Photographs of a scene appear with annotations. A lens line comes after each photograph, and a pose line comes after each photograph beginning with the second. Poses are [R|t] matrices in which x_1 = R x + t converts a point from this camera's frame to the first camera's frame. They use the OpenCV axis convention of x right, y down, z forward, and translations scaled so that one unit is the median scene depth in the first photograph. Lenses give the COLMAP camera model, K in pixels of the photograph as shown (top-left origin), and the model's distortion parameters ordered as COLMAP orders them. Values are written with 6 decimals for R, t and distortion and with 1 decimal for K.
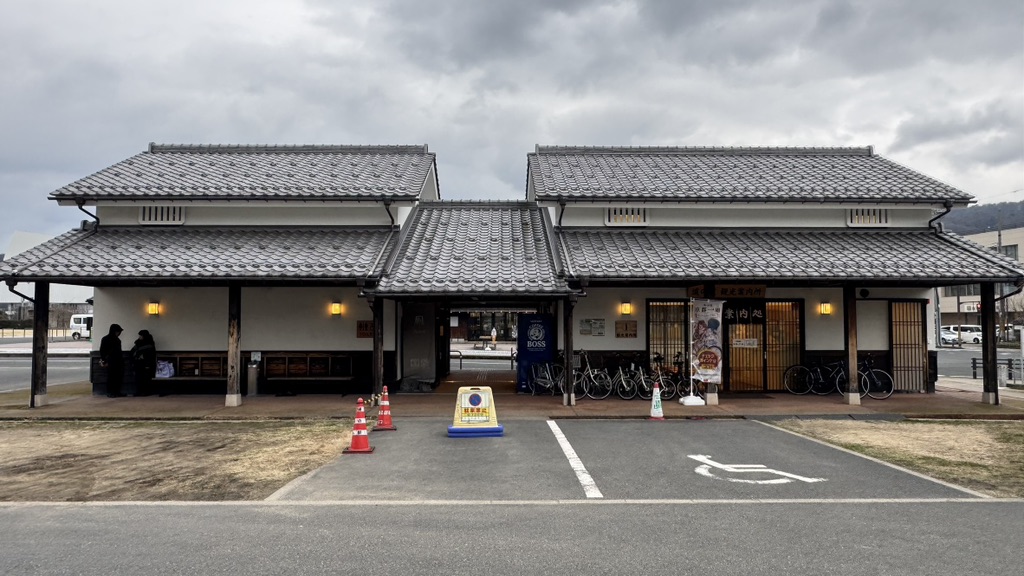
lens RADIAL K [[652.6, 0, 511.9], [0, 652.6, 288.2], [0, 0, 1]] dist [-0.022985, 0.012459]
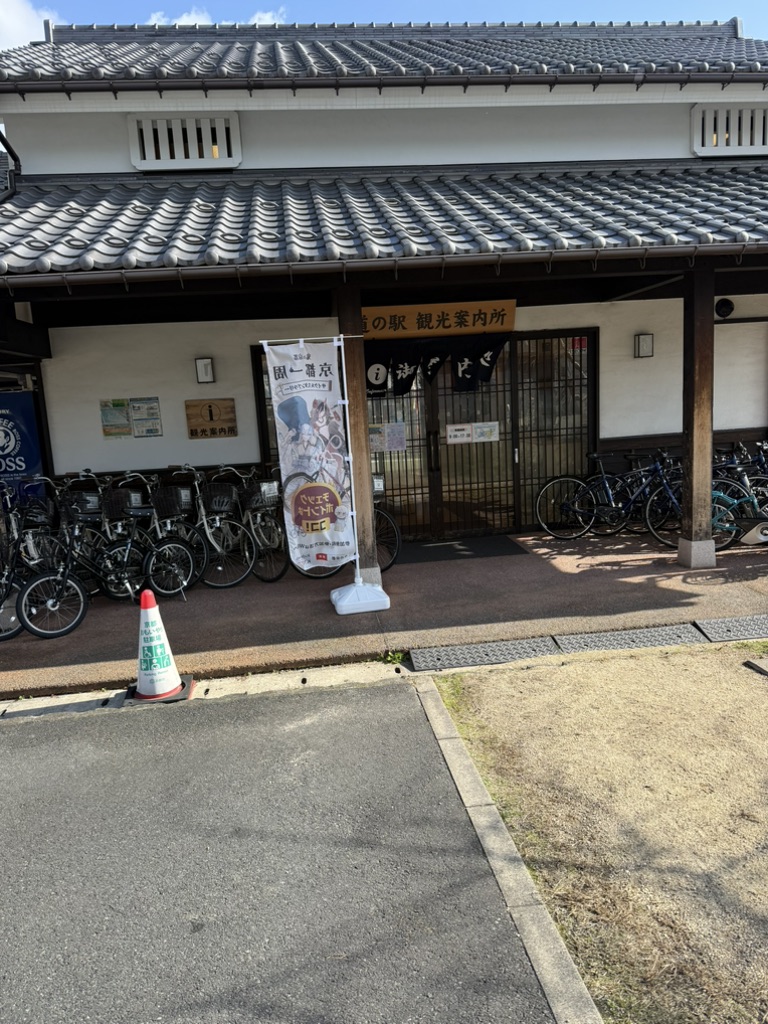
lens RADIAL K [[699.6, 0, 394.4], [0, 699.6, 515.7], [0, 0, 1]] dist [0.046079, -0.020774]
pose [[0.993001, -0.073887, 0.092143, 0.251447], [0.054119, 0.978080, 0.201073, 0.038294], [-0.104980, -0.194679, 0.975233, 0.504471]]
